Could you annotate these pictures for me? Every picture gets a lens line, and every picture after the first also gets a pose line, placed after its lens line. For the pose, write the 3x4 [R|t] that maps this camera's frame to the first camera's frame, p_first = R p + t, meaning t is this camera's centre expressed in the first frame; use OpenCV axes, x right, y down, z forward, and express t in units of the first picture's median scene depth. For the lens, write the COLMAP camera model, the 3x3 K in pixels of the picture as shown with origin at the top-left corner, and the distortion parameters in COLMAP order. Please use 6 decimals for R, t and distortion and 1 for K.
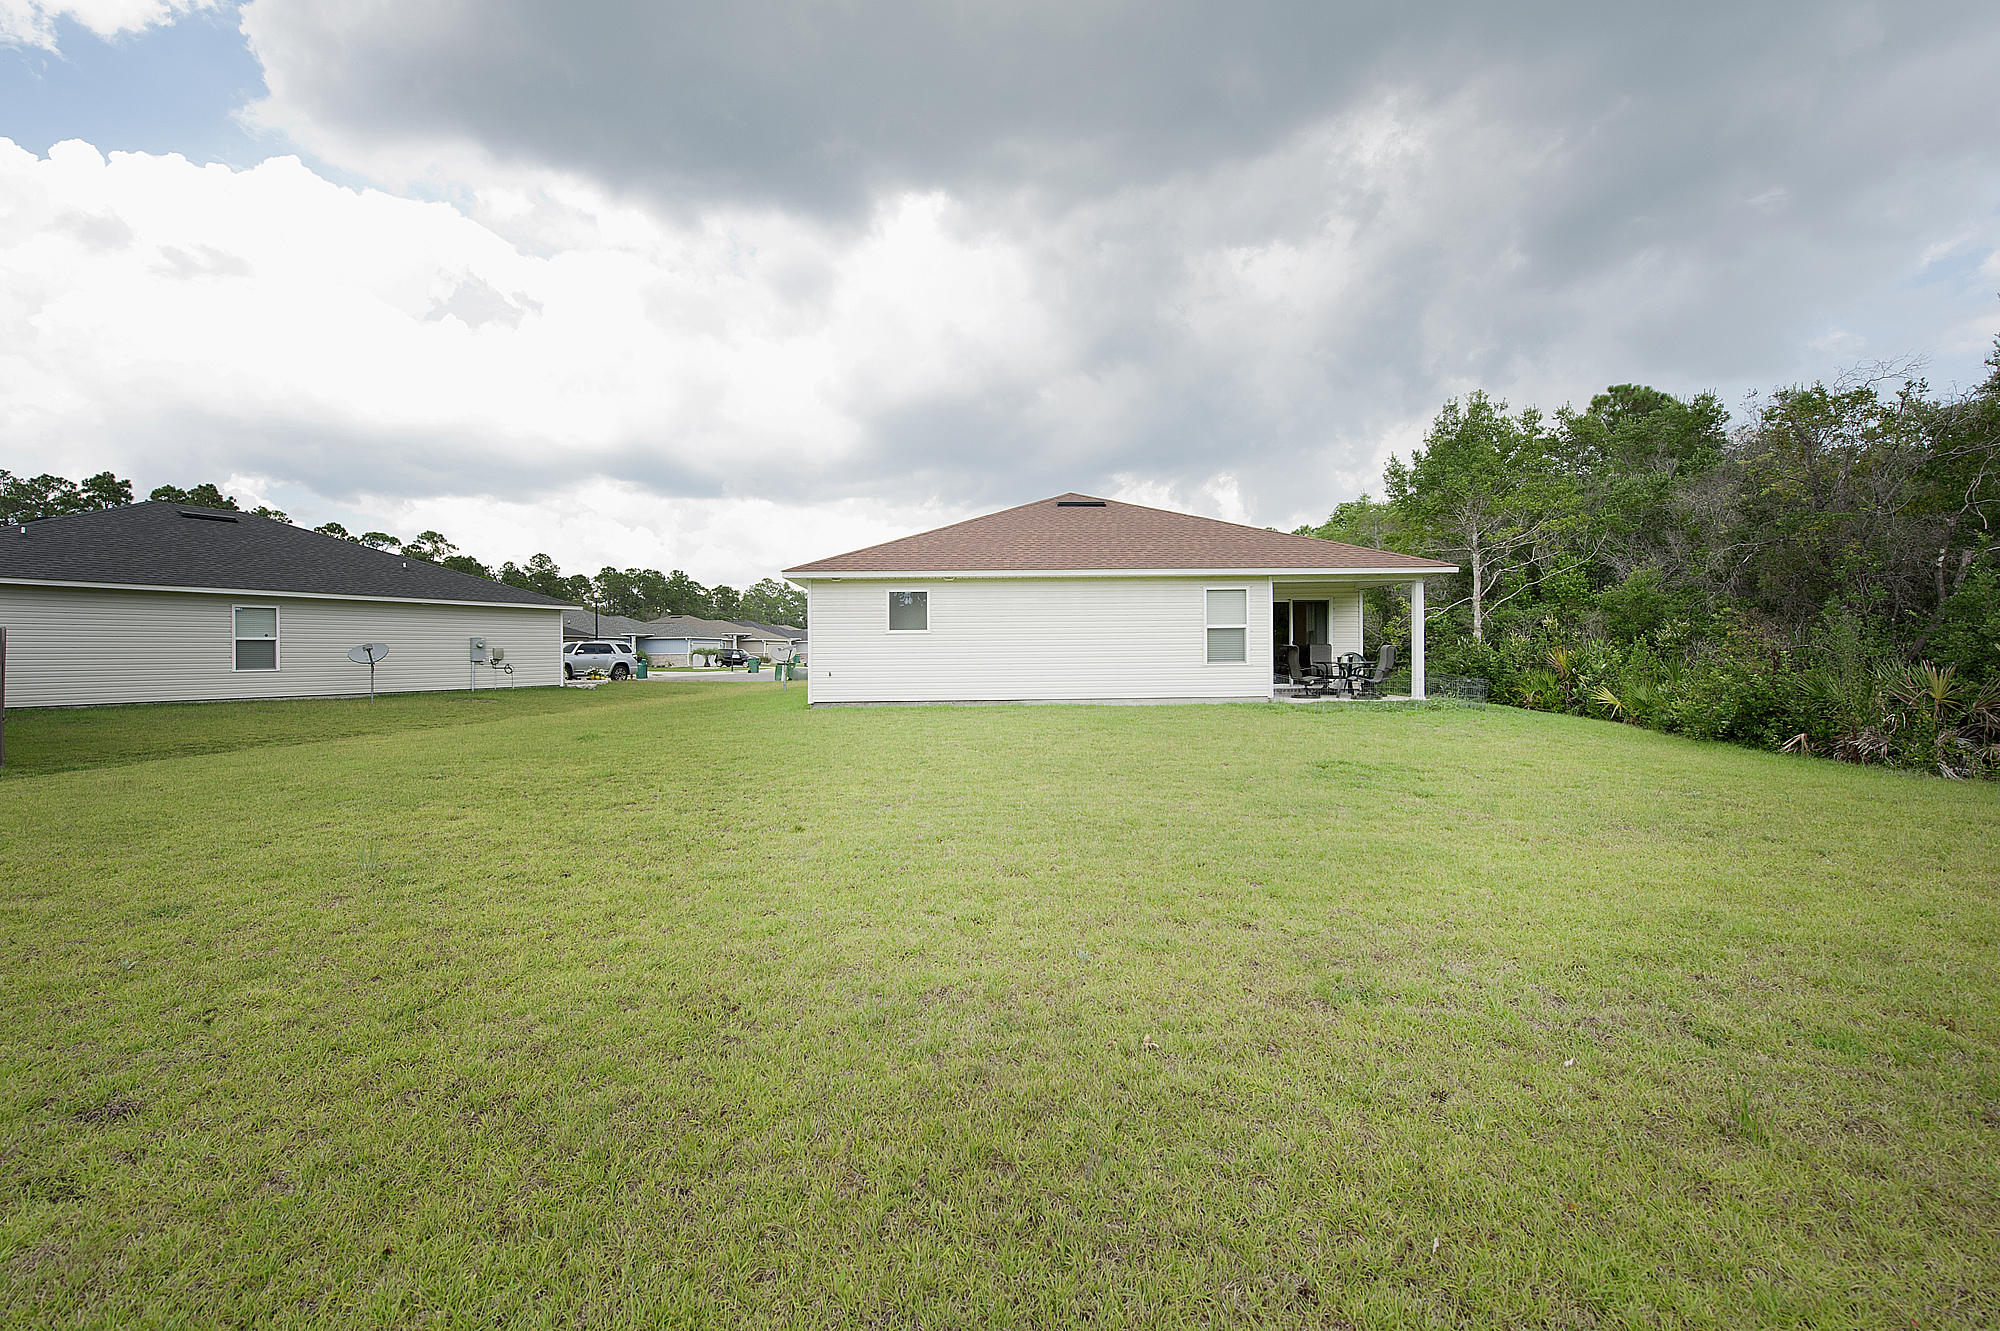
lens RADIAL K [[860.0, 0, 1000.0], [0, 860.0, 650.4], [0, 0, 1]] dist [-0.002751, -0.000758]
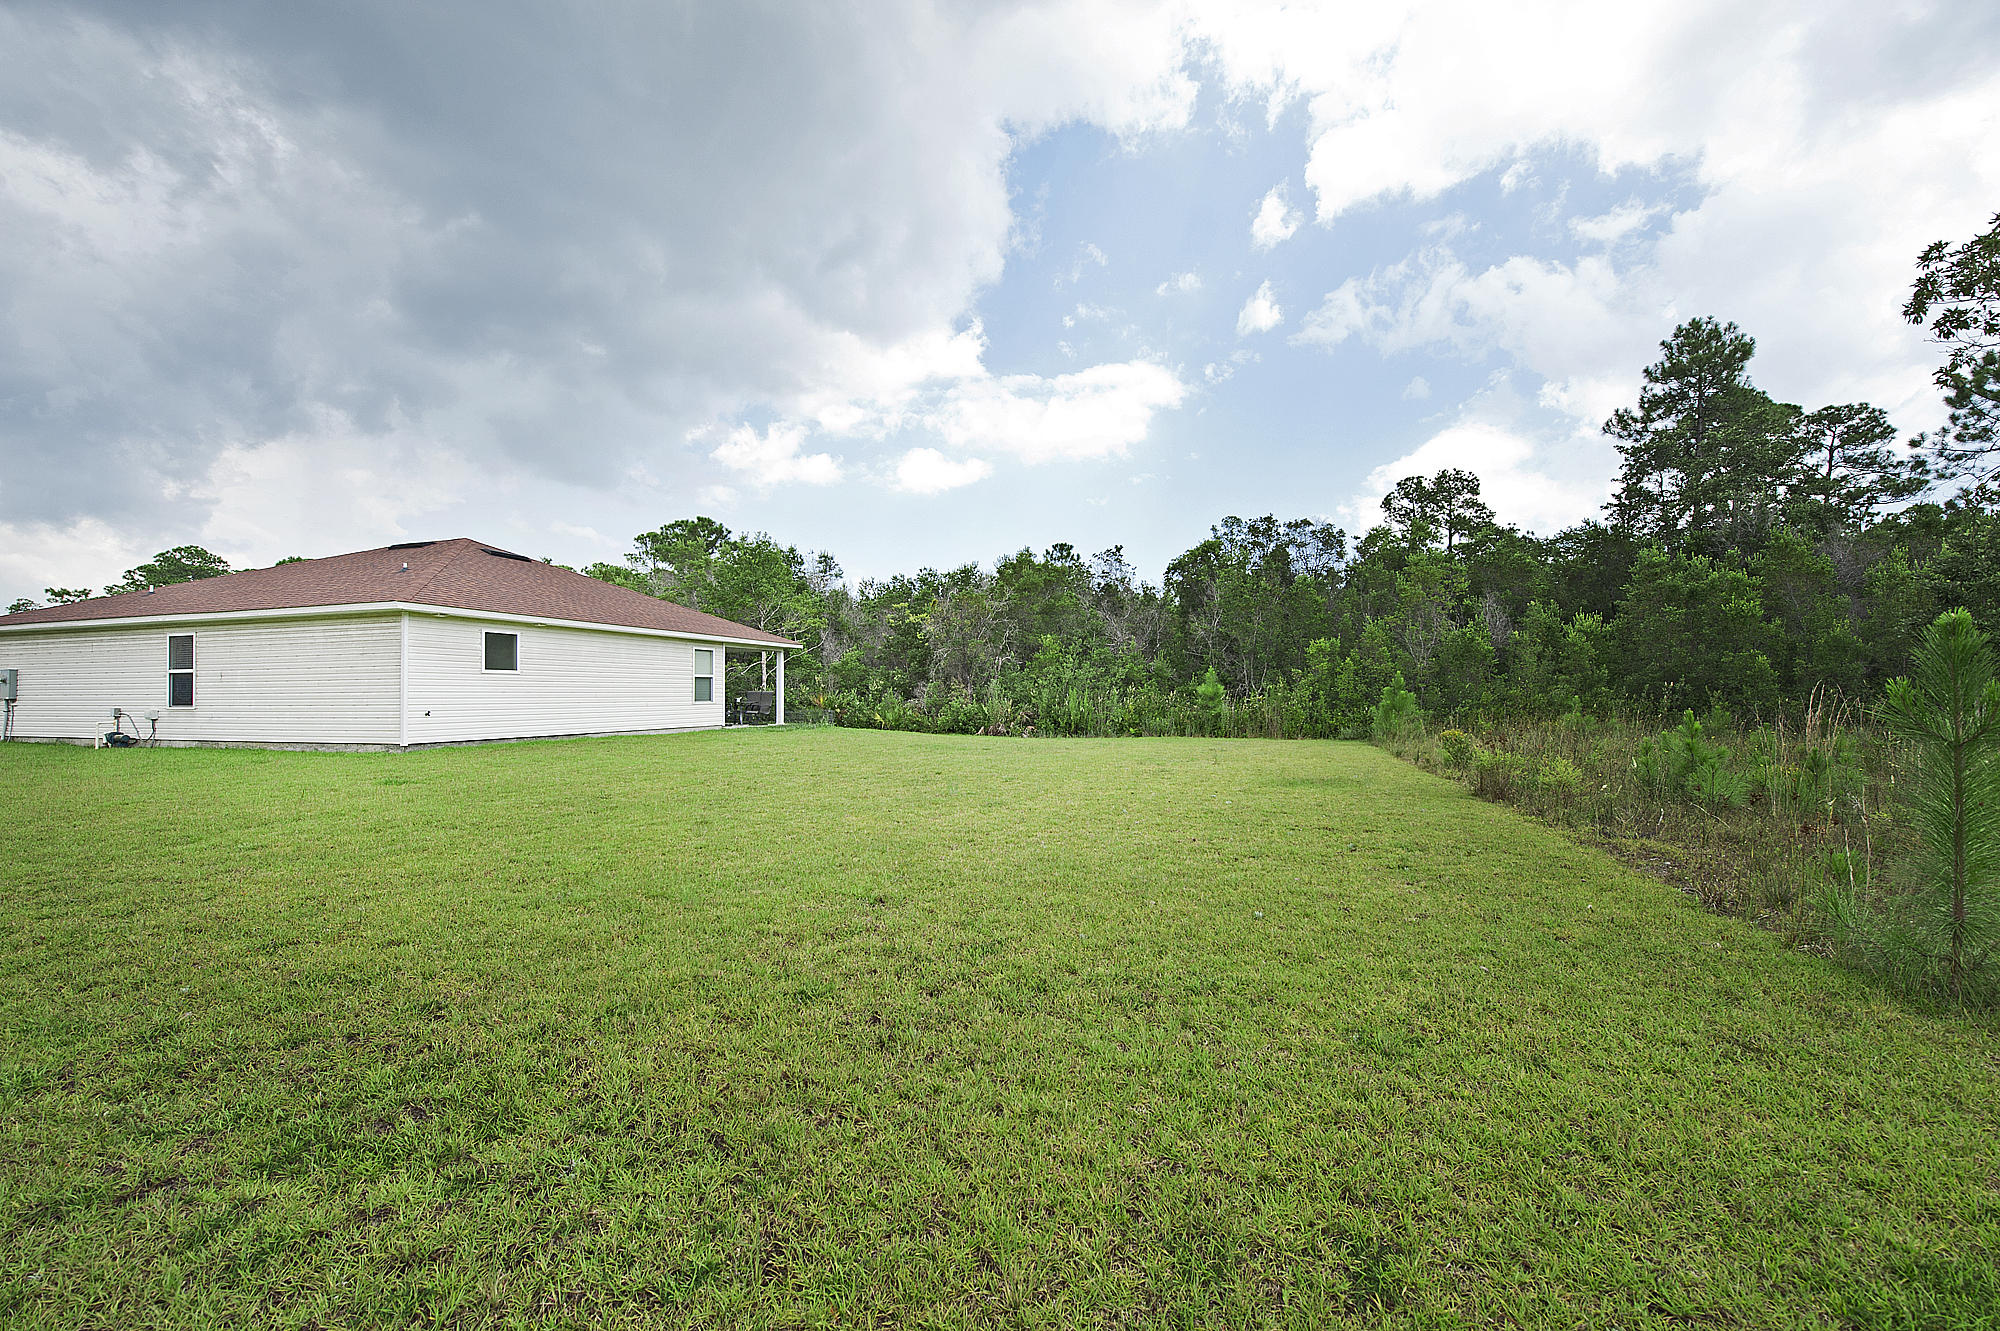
lens RADIAL K [[807.6, 0, 1000.0], [0, 807.6, 665.5], [0, 0, 1]] dist [-0.000148, -0.000039]
pose [[0.348591, 0.042185, 0.936325, -0.711556], [-0.002847, 0.999030, -0.043950, 0.010778], [-0.937271, 0.012655, 0.348372, 0.070020]]
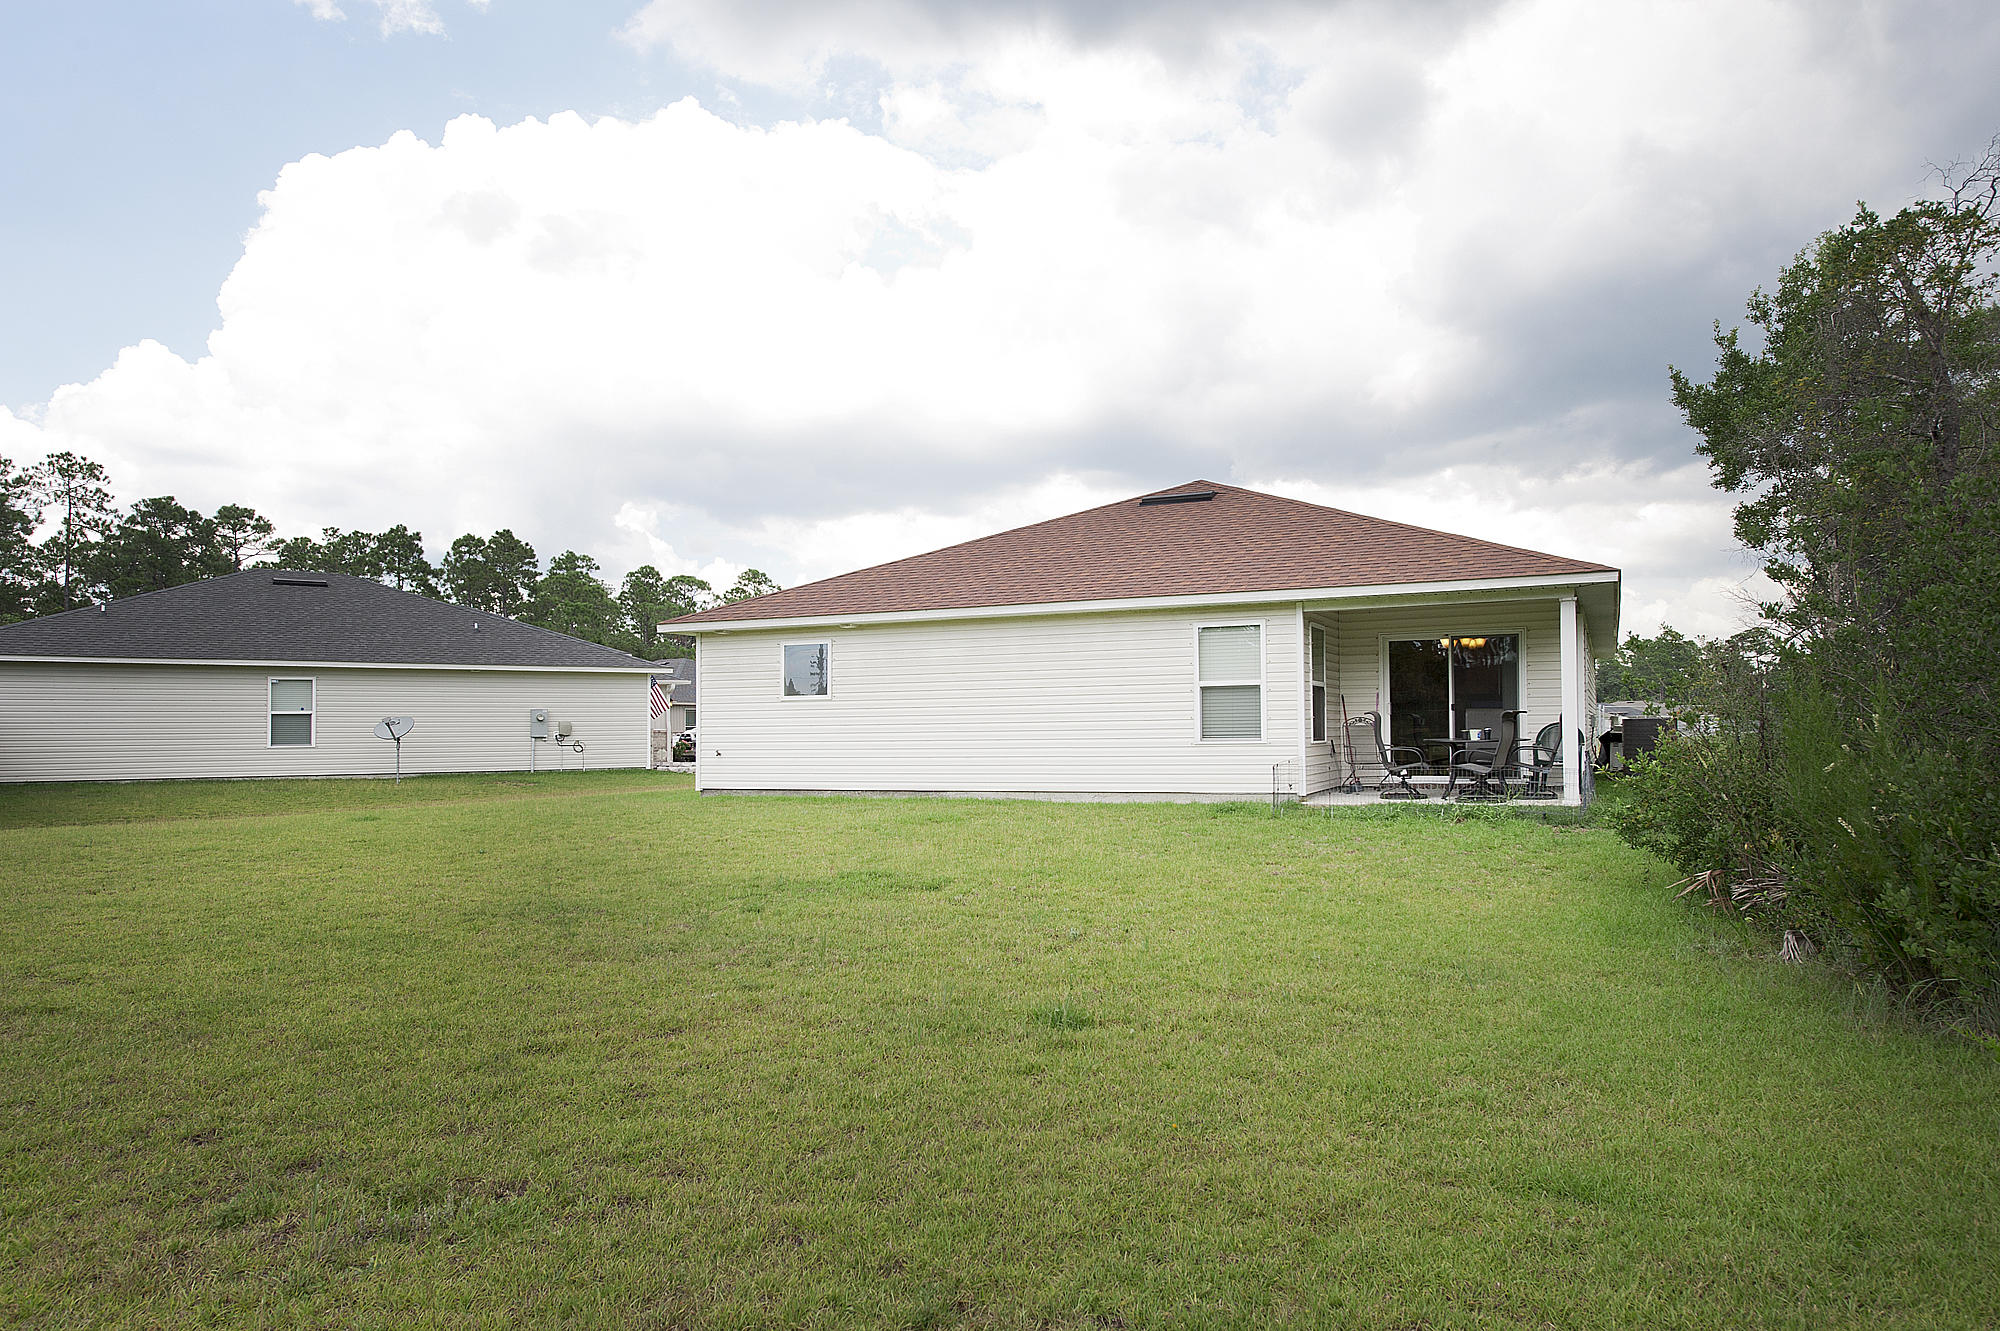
lens RADIAL K [[1395.7, 0, 1000.8], [0, 1395.7, 719.6], [0, 0, 1]] dist [0.046321, 0.000311]
pose [[0.885966, -0.004594, -0.463728, 0.522476], [0.003247, 0.999988, -0.003703, 0.002255], [0.463740, 0.001775, 0.885970, -0.002928]]
